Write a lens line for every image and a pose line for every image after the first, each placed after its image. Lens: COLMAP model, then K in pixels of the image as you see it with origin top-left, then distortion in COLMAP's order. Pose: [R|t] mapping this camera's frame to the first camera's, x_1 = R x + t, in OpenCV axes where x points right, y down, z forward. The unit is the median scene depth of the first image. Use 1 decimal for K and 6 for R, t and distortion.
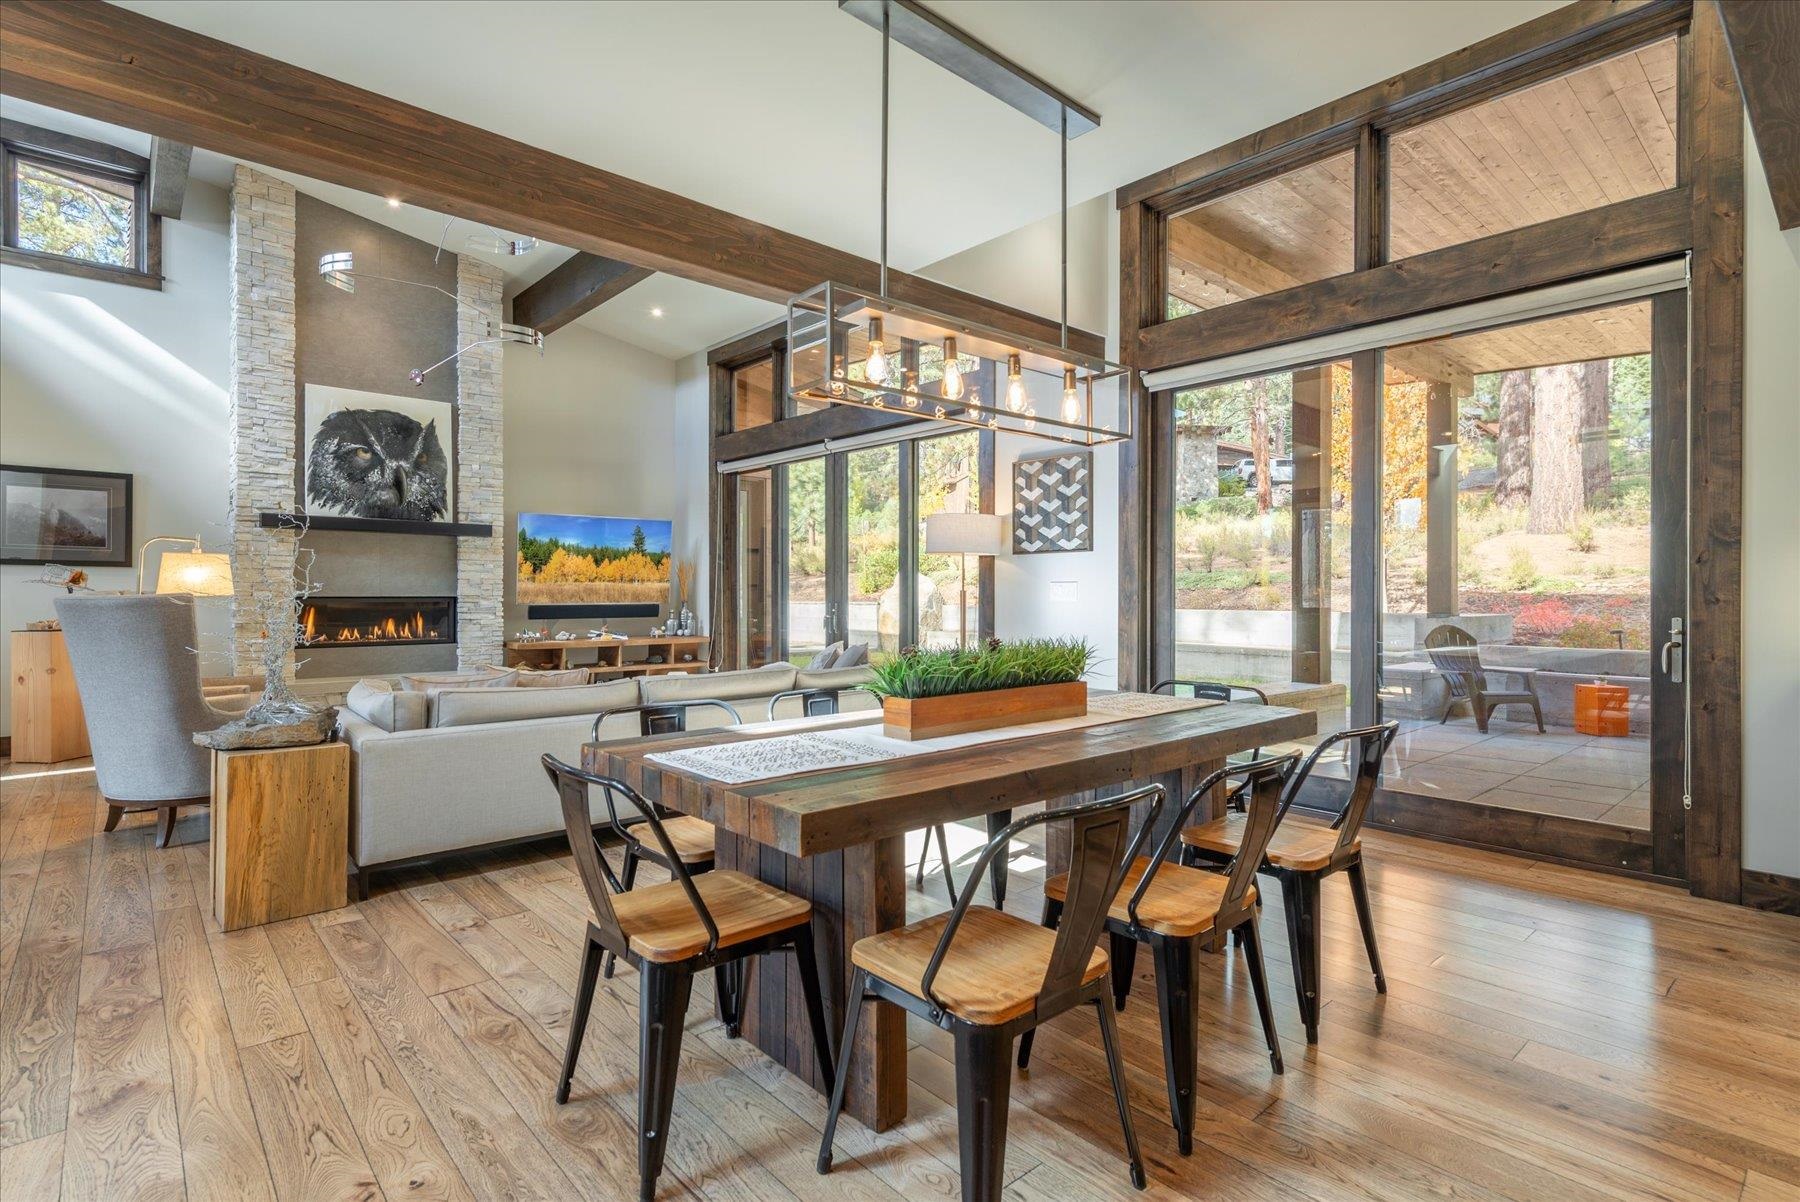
lens RADIAL K [[873.5, 0, 906.2], [0, 873.5, 599.0], [0, 0, 1]] dist [-0.000481, -0.000413]
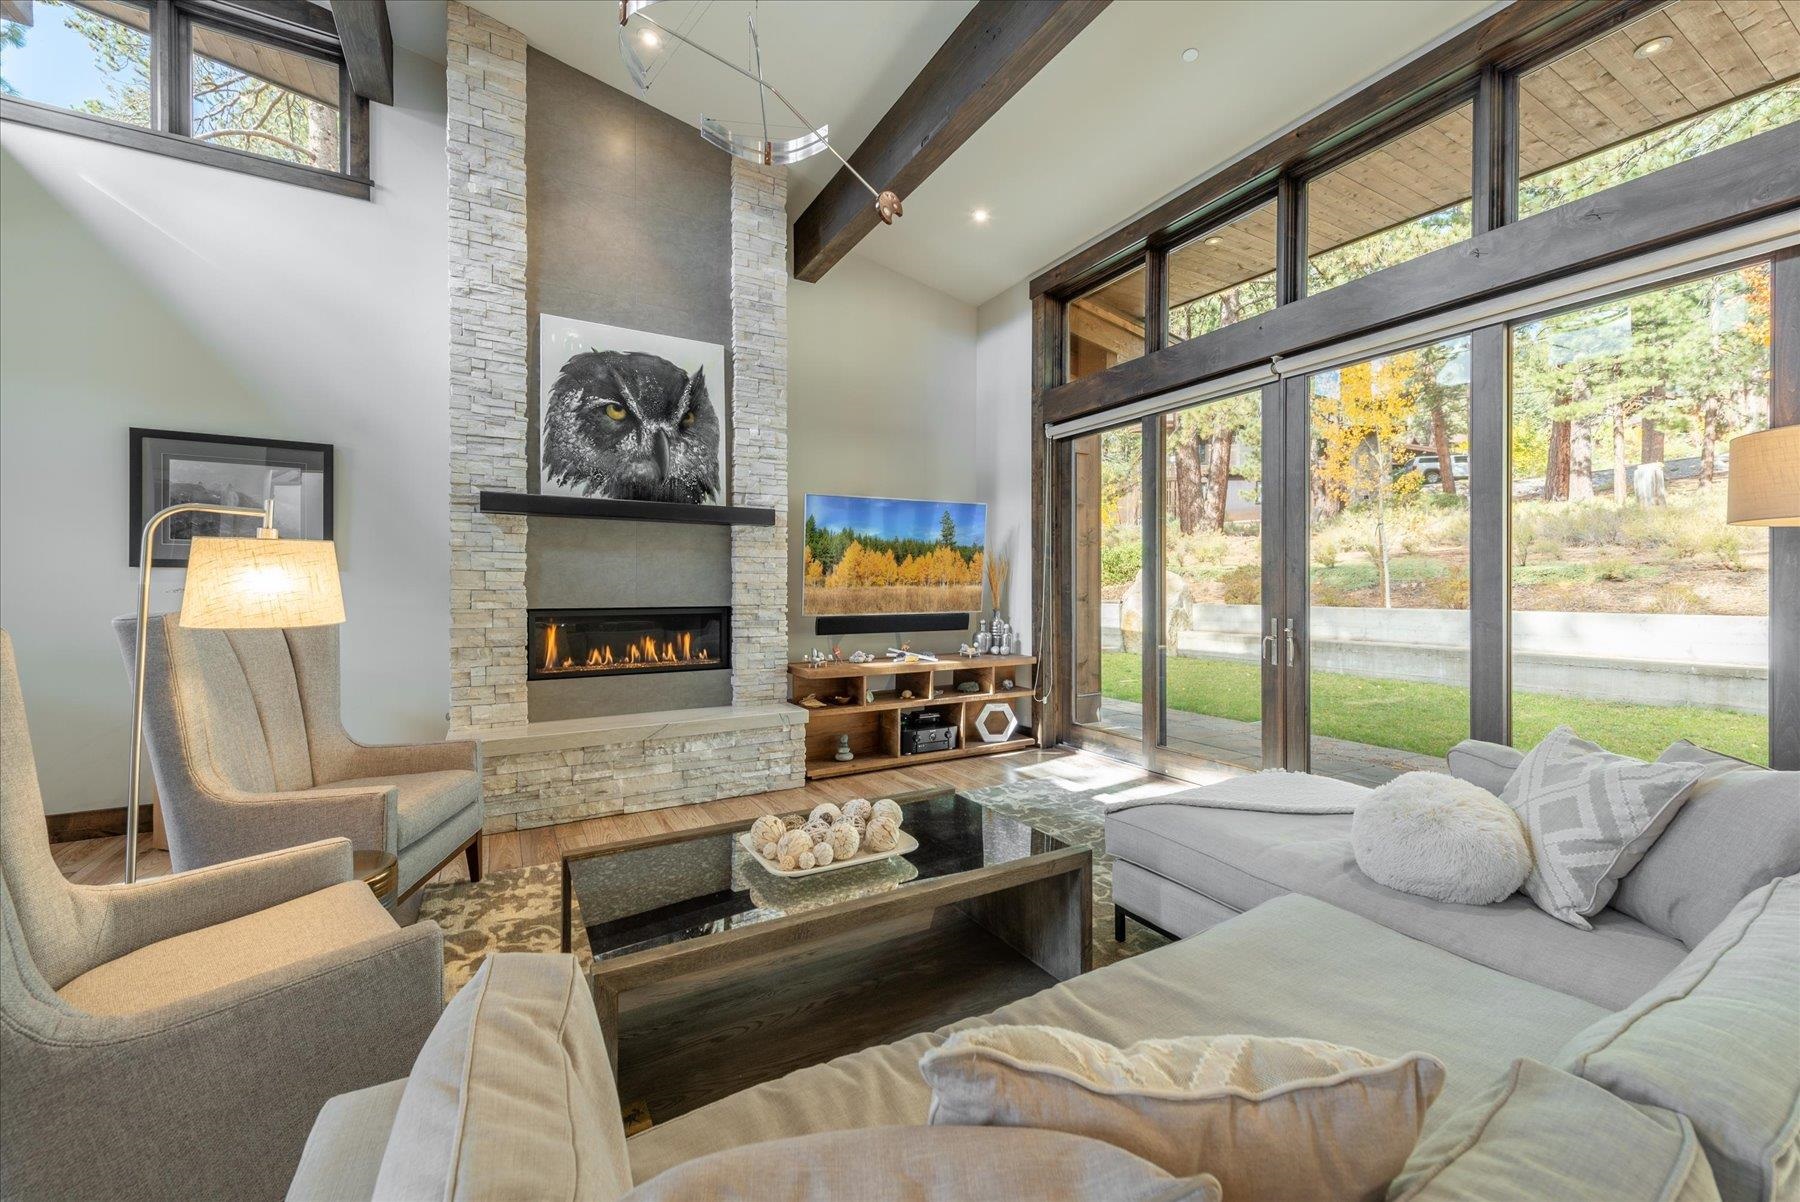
lens RADIAL K [[737.7, 0, 899.0], [0, 737.7, 596.3], [0, 0, 1]] dist [0.003110, 0.000209]
pose [[0.973927, -0.000459, -0.226860, -0.232937], [0.001376, 0.999992, 0.003884, -0.013822], [0.226857, -0.004095, 0.973920, 0.420360]]
